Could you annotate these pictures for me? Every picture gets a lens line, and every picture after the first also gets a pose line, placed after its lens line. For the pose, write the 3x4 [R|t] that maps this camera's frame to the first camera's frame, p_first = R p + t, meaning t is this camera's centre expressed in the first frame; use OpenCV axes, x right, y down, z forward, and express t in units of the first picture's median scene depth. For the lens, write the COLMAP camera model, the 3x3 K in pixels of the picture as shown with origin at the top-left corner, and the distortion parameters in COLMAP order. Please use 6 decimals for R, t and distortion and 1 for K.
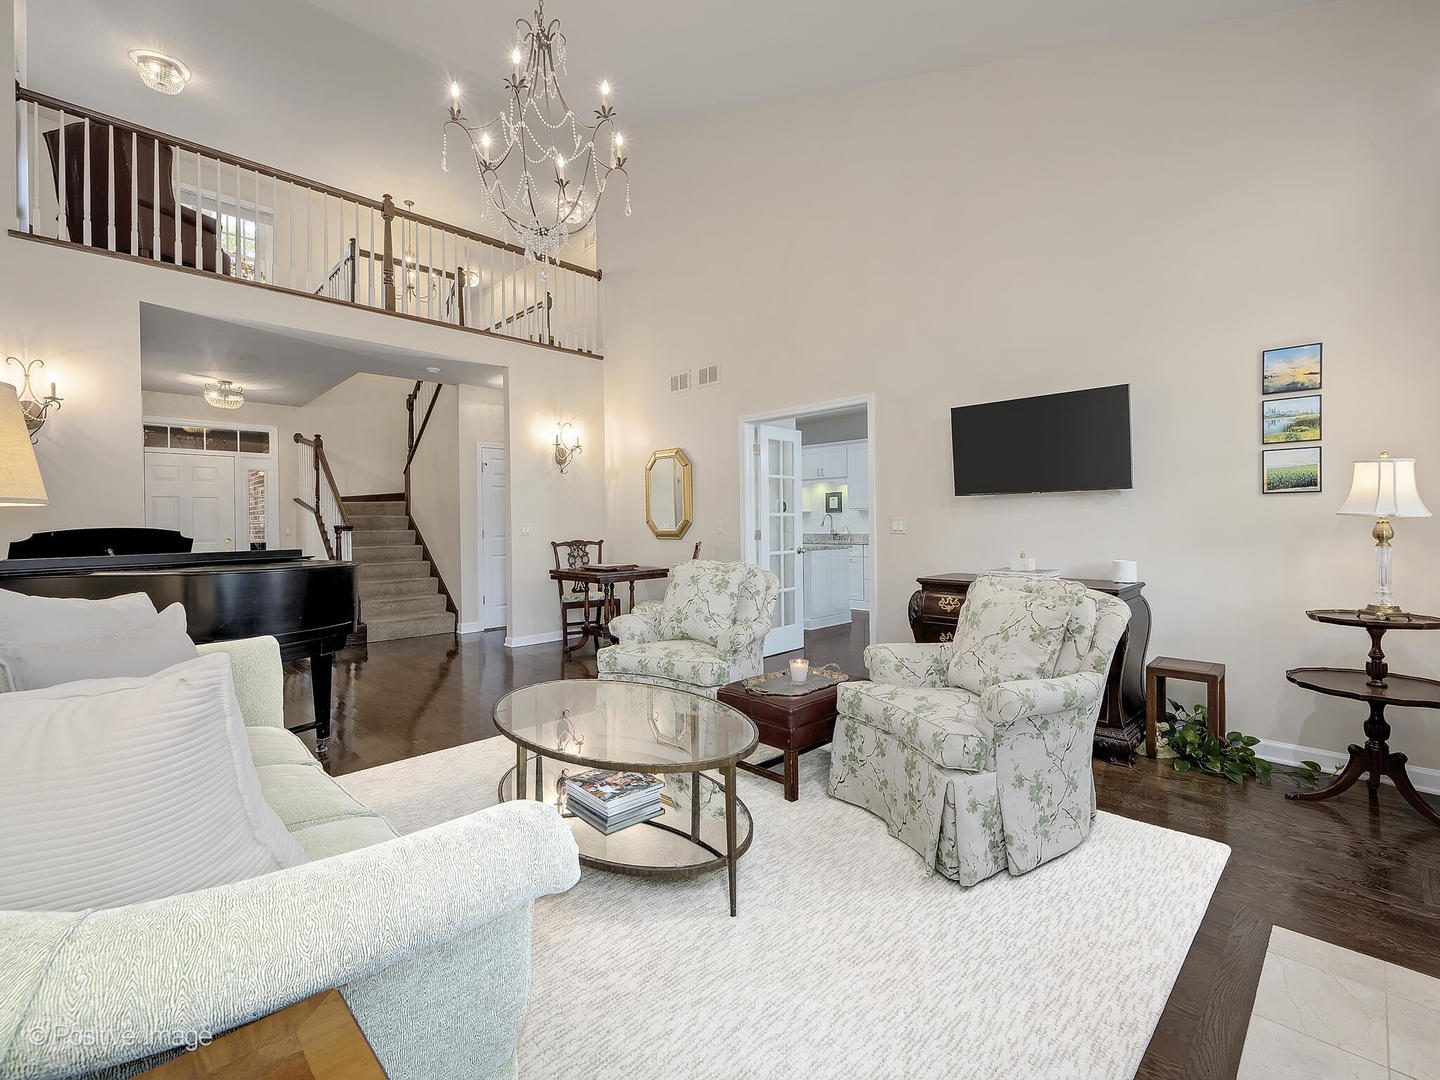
lens RADIAL K [[647.8, 0, 723.7], [0, 647.8, 545.8], [0, 0, 1]] dist [0.001042, 0.000344]
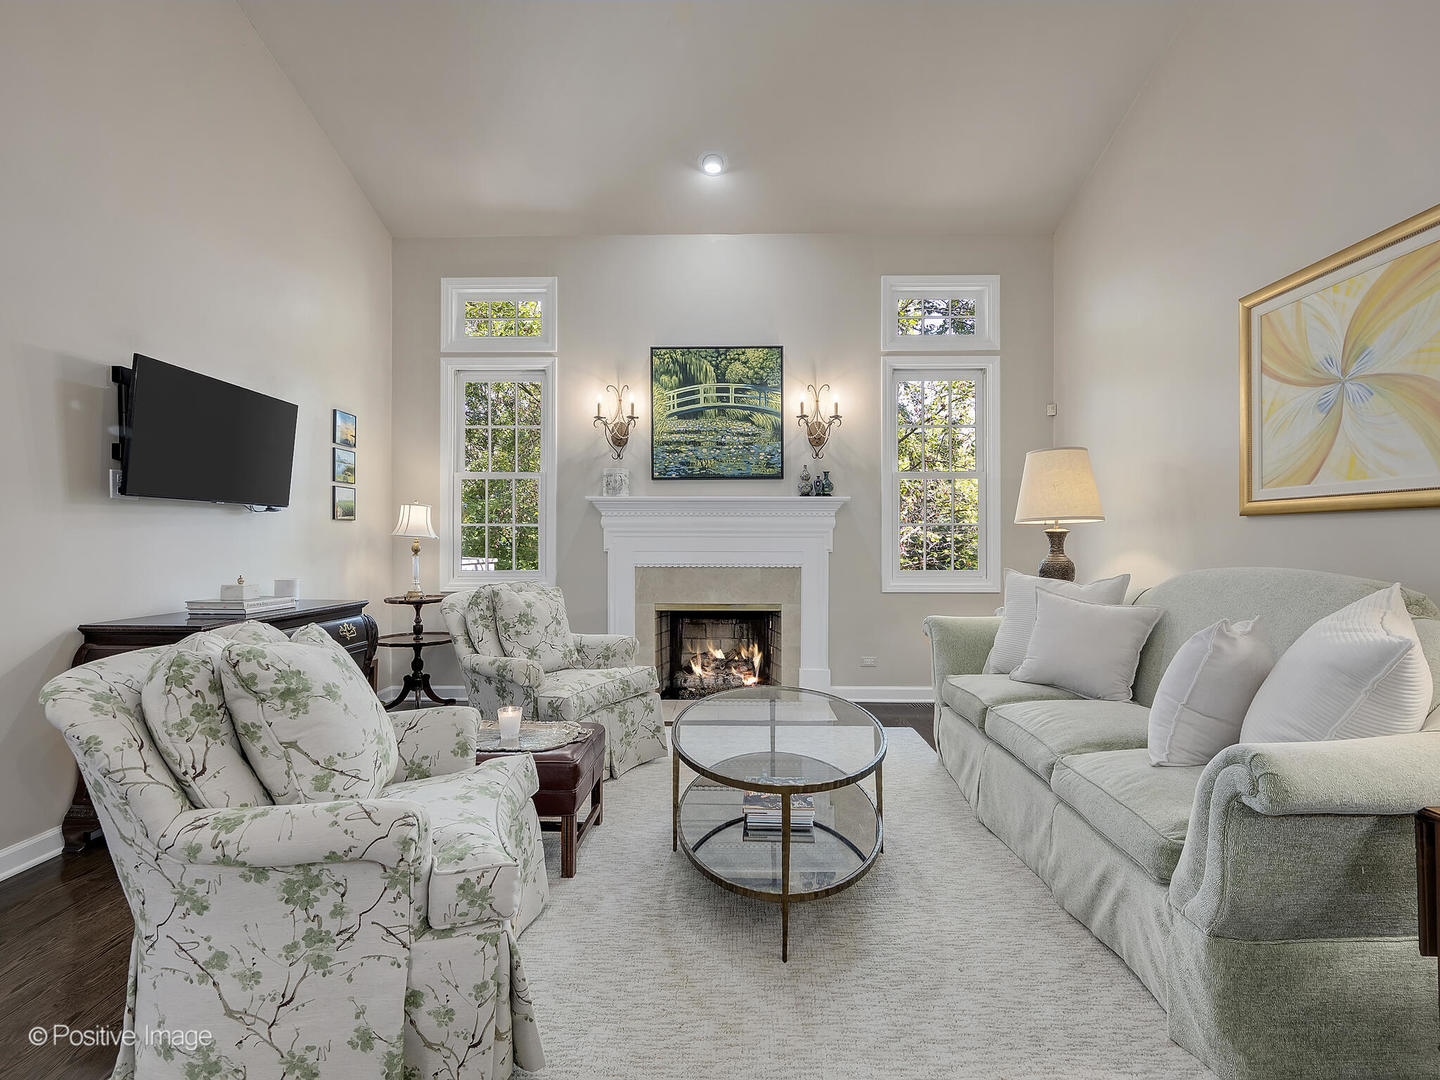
lens RADIAL K [[684.0, 0, 713.4], [0, 684.0, 530.9], [0, 0, 1]] dist [0.000886, 0.000473]
pose [[-0.684201, 0.020982, 0.728992, -0.719933], [0.028329, 0.999596, -0.002181, -0.033214], [-0.728743, 0.019159, -0.684519, 1.457678]]
